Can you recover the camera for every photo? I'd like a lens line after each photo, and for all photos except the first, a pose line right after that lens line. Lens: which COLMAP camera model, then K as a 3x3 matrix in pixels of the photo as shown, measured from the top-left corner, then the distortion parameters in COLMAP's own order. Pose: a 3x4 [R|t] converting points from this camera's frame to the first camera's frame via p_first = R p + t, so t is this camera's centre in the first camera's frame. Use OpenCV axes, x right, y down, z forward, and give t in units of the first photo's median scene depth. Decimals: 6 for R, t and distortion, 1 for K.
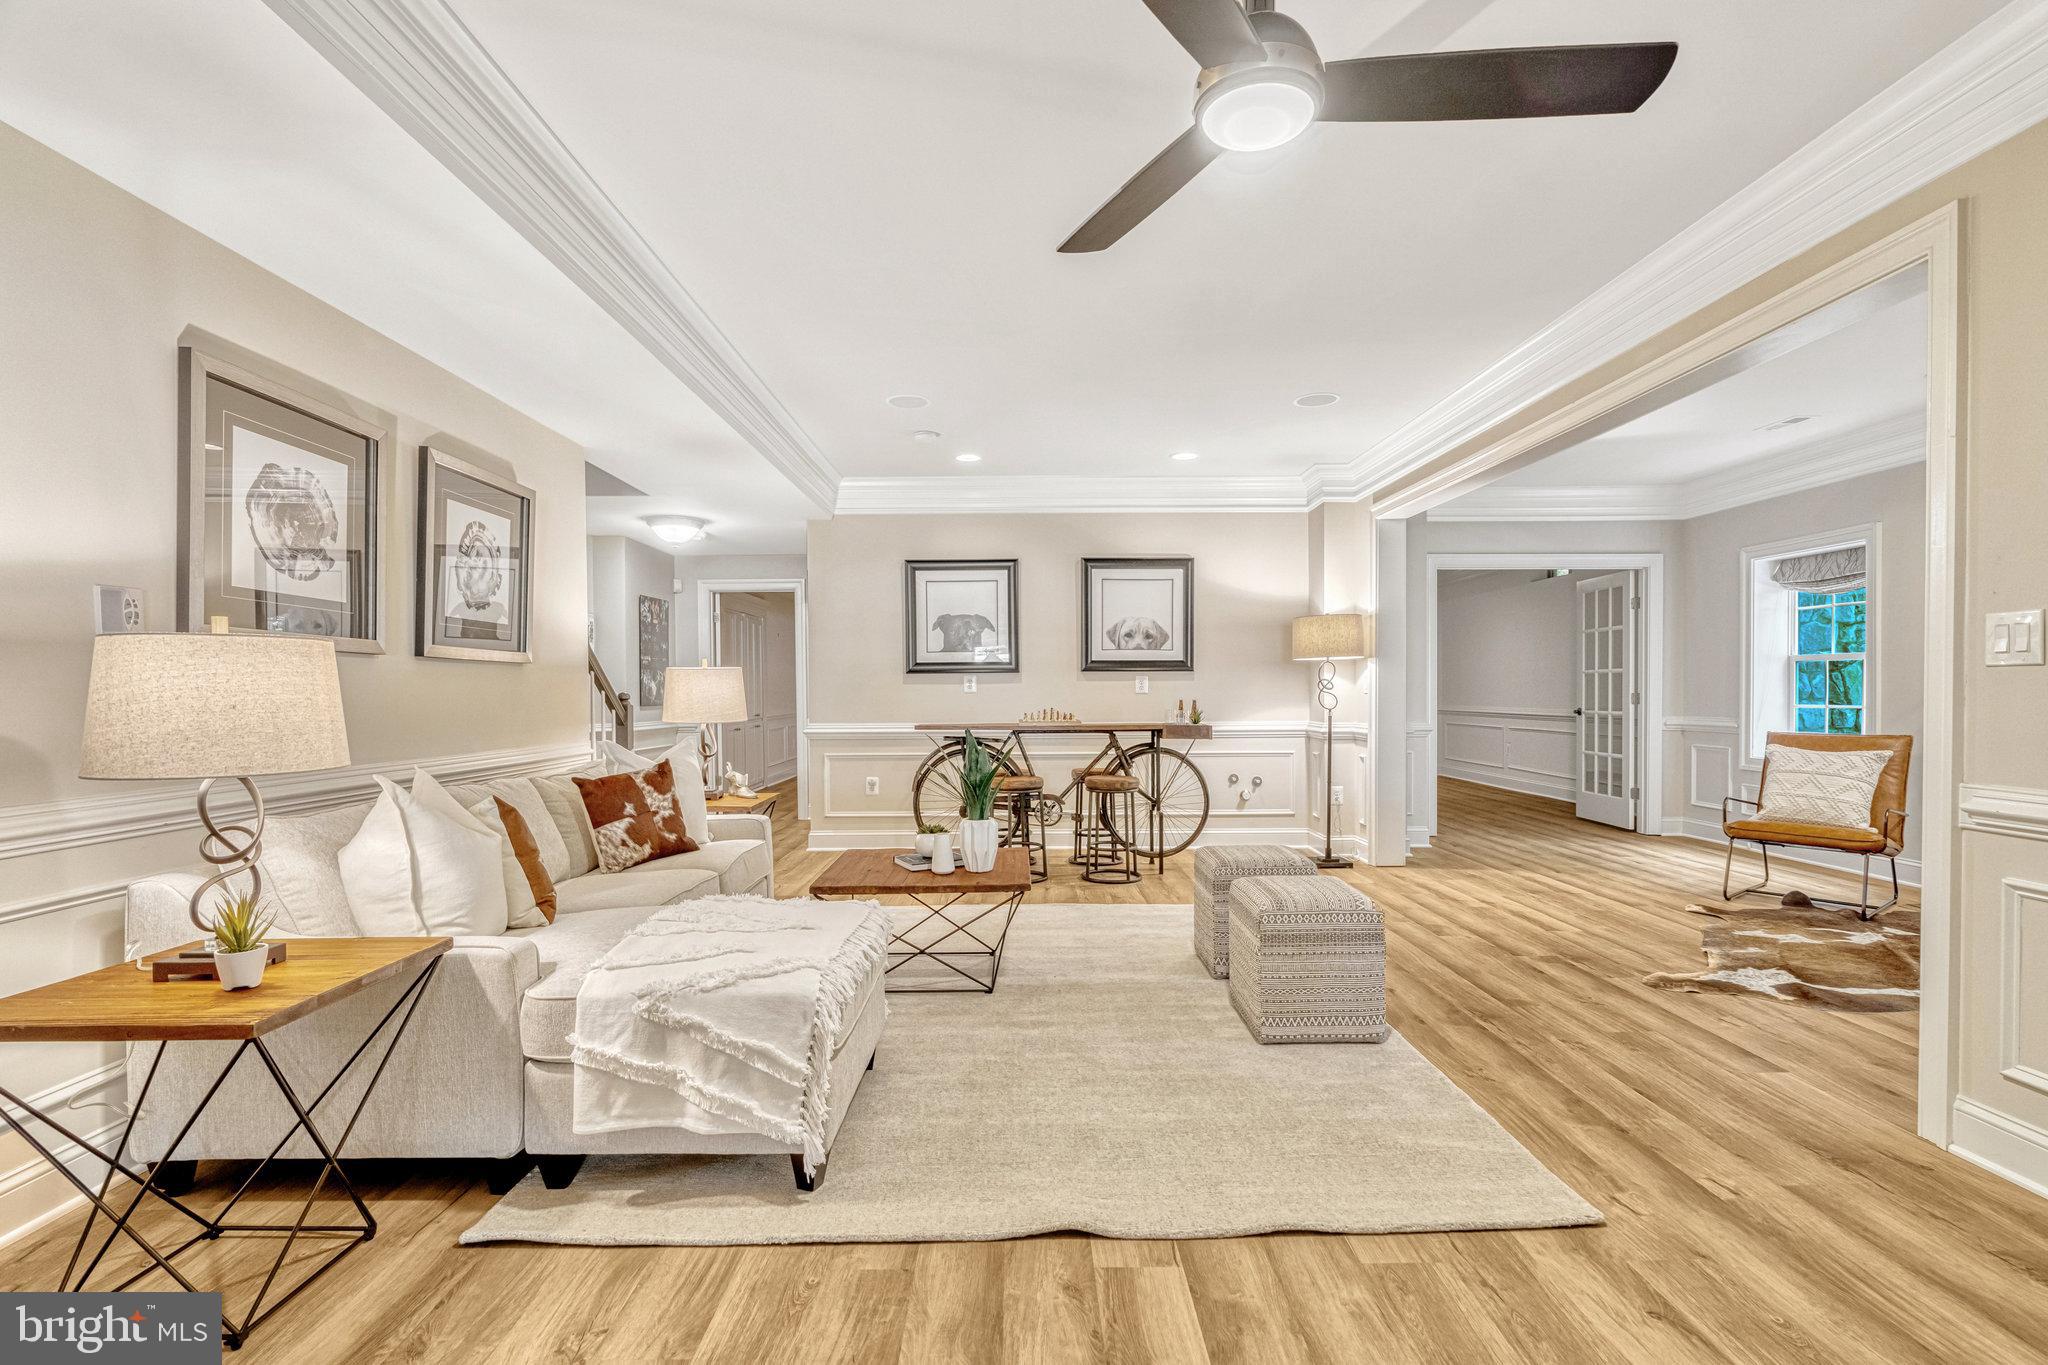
lens RADIAL K [[939.8, 0, 1022.9], [0, 939.8, 688.1], [0, 0, 1]] dist [-0.010792, 0.004482]
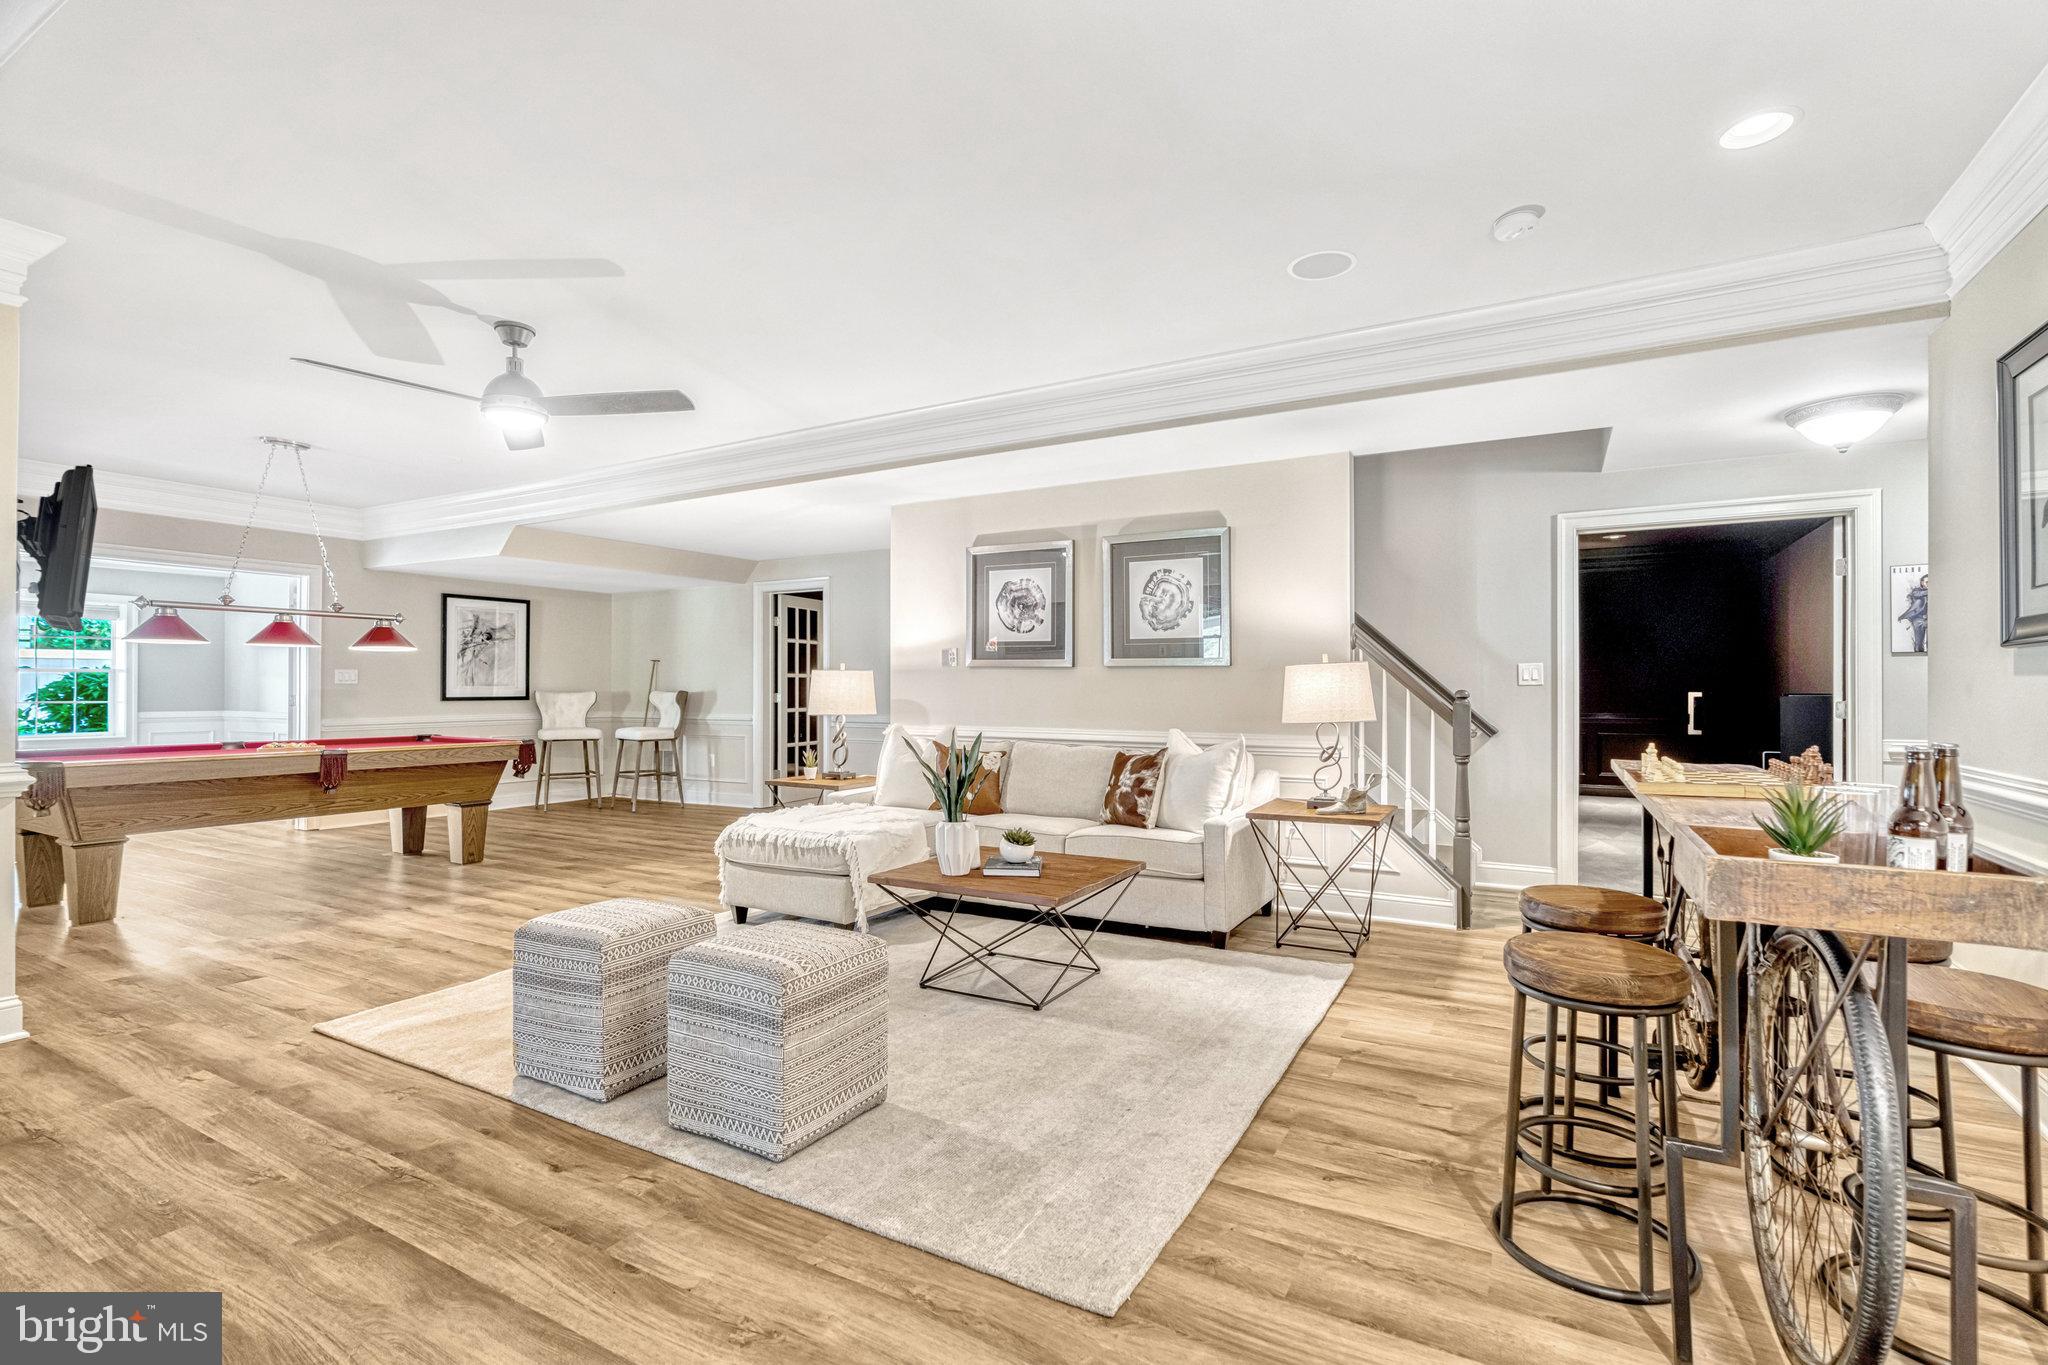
lens RADIAL K [[939.8, 0, 1024.6], [0, 939.8, 680.8], [0, 0, 1]] dist [-0.010792, 0.004482]
pose [[-0.497790, -0.003283, -0.867291, 1.019611], [0.003661, 0.999976, -0.005886, -0.000846], [0.867290, -0.006105, -0.497766, 2.068895]]
